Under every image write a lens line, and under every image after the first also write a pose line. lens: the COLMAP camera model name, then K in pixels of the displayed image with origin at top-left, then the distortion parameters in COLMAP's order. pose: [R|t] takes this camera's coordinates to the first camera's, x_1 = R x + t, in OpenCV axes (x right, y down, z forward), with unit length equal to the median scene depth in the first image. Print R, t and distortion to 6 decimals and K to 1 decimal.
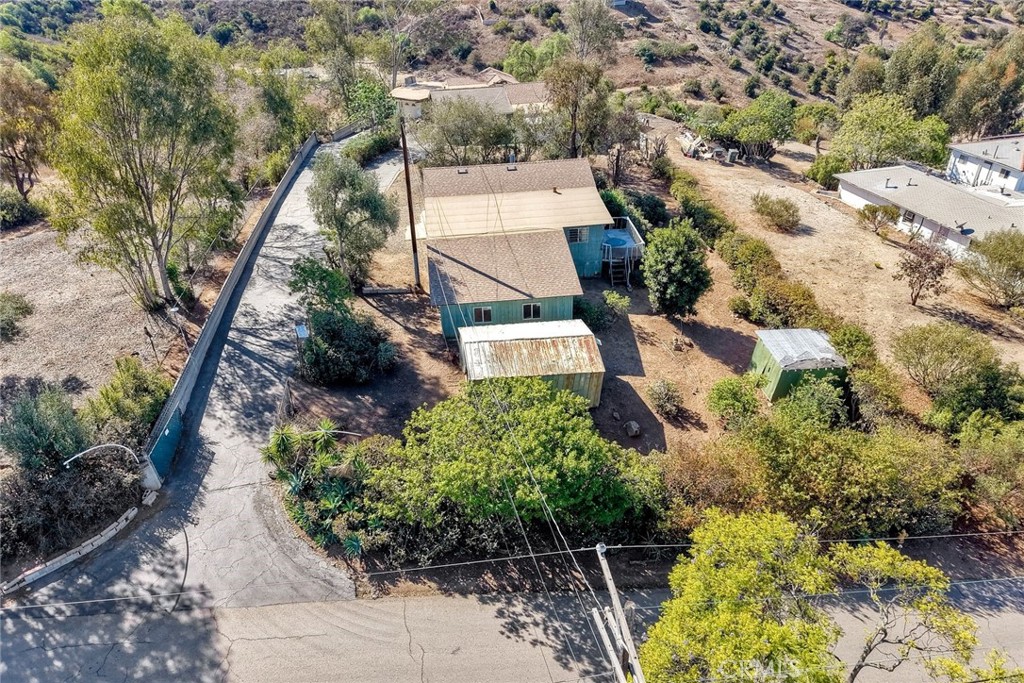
lens RADIAL K [[685.7, 0, 510.8], [0, 685.7, 337.3], [0, 0, 1]] dist [0.028745, -0.028315]
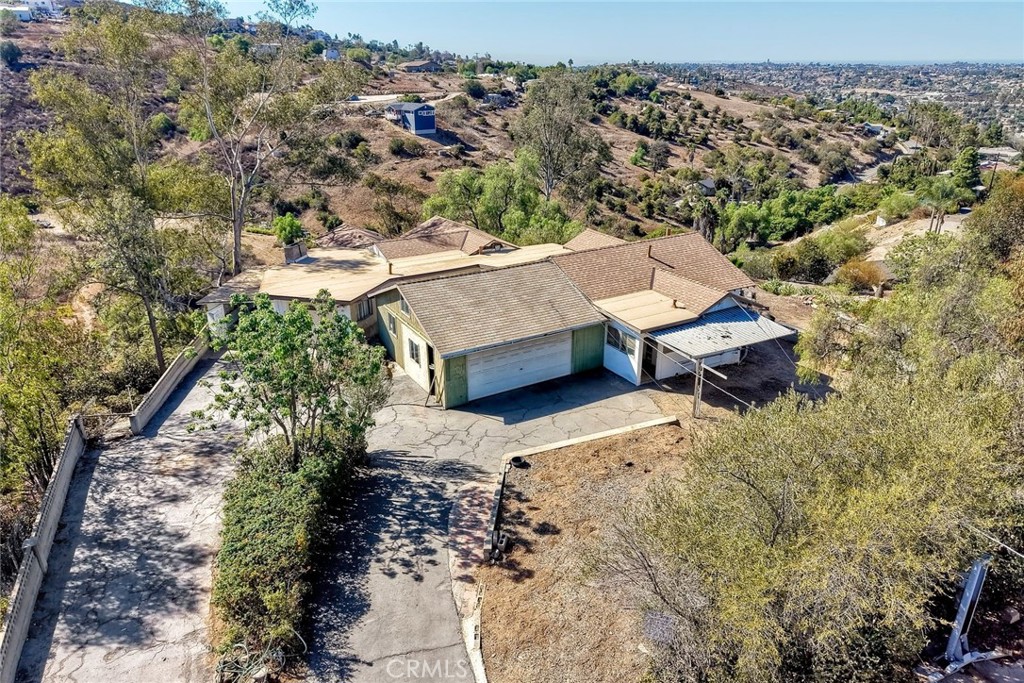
lens RADIAL K [[684.2, 0, 510.6], [0, 684.2, 344.7], [0, 0, 1]] dist [0.028656, -0.024516]
pose [[0.946432, -0.104405, 0.305557, -0.274903], [0.151784, 0.979068, -0.135600, -0.392844], [-0.285004, 0.174715, 0.942469, 0.924467]]
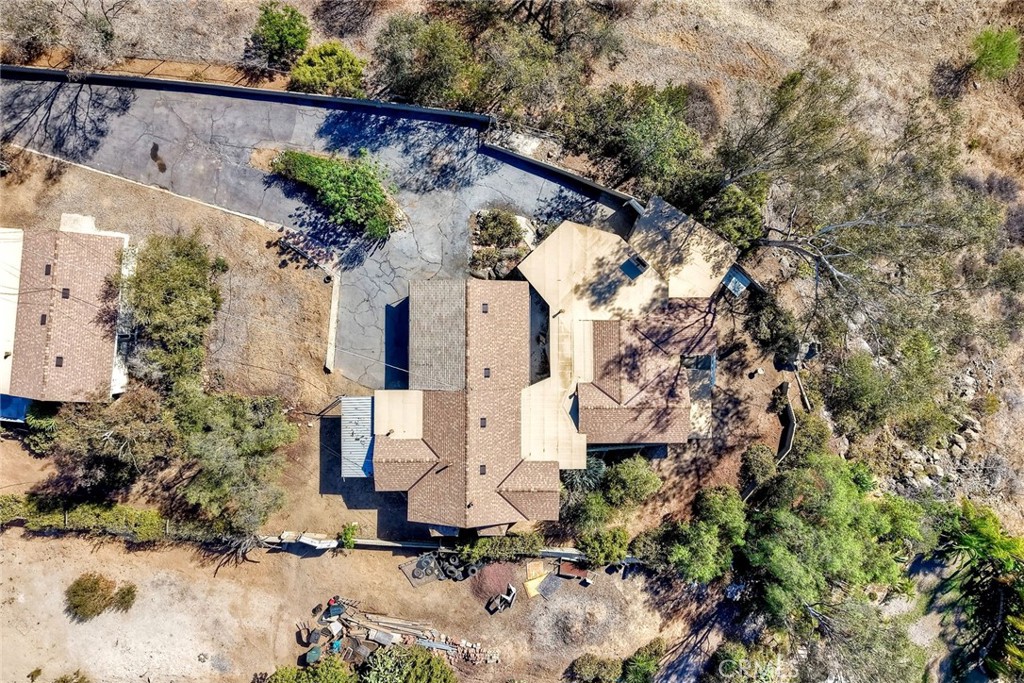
lens RADIAL K [[681.0, 0, 511.2], [0, 681.0, 303.5], [0, 0, 1]] dist [-0.001145, -0.000487]
pose [[-0.194592, 0.980834, 0.009934, -0.165265], [-0.507898, -0.109418, 0.854440, -1.437763], [0.839151, 0.161222, 0.519455, 1.065763]]
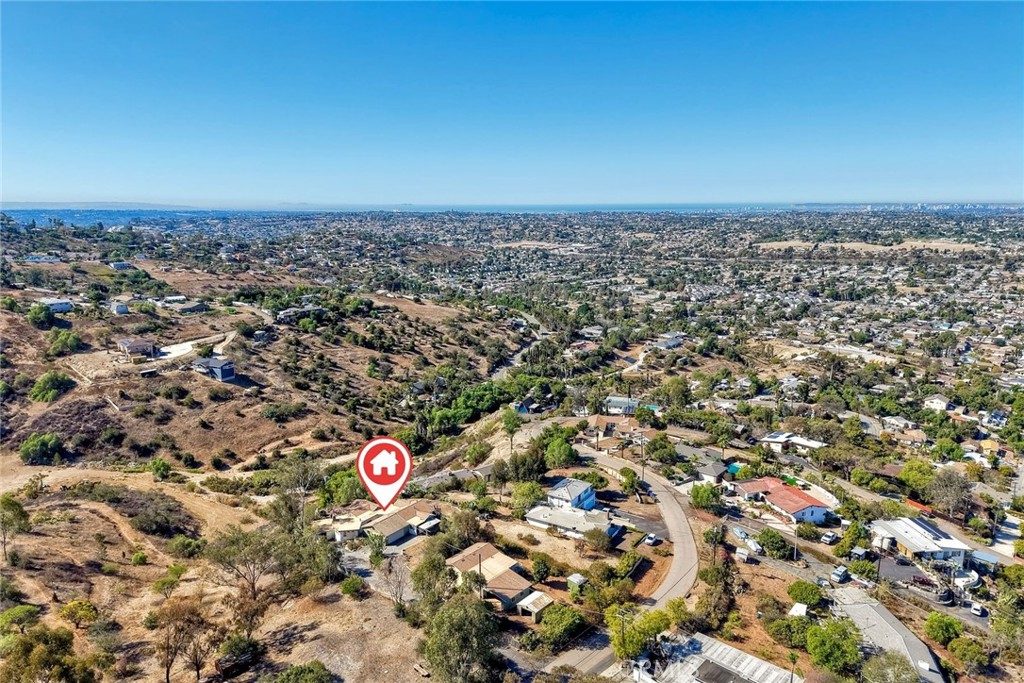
lens RADIAL K [[682.3, 0, 512.0], [0, 682.3, 341.5], [0, 0, 1]] dist [0.051318, -0.061863]
pose [[0.734225, -0.114985, 0.669098, -1.883300], [0.341970, 0.914032, -0.218179, -0.397069], [-0.586490, 0.389003, 0.710427, -1.730727]]
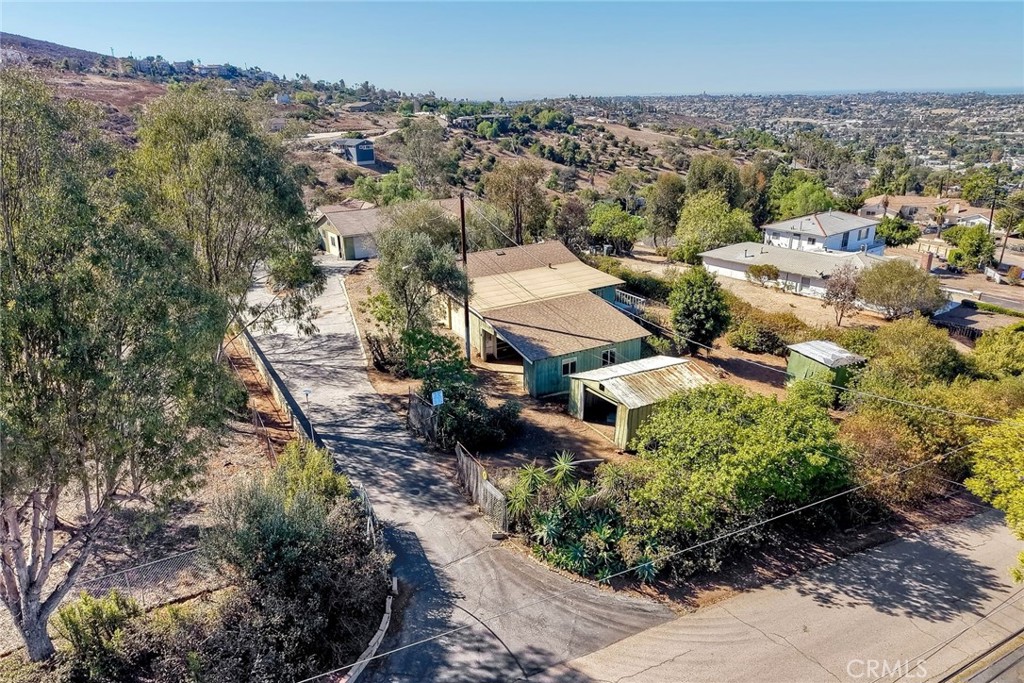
lens RADIAL K [[682.3, 0, 512.0], [0, 682.3, 341.5], [0, 0, 1]] dist [0.051318, -0.061863]
pose [[0.920713, -0.124295, 0.369916, -0.392517], [0.198960, 0.964979, -0.170966, 0.069391], [-0.335712, 0.231009, 0.913199, 0.066709]]
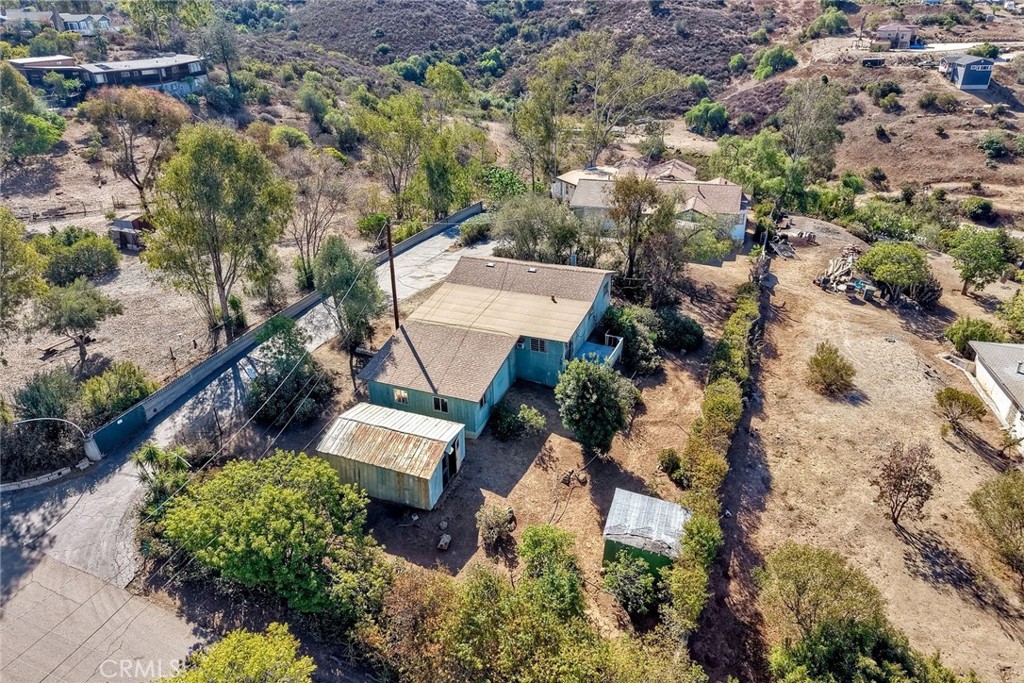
lens RADIAL K [[683.1, 0, 511.8], [0, 683.1, 325.8], [0, 0, 1]] dist [0.023779, -0.023208]
pose [[0.875938, 0.215966, -0.431382, 0.454035], [-0.250109, 0.967938, -0.023271, -0.130644], [0.412526, 0.128276, 0.901869, 0.042688]]
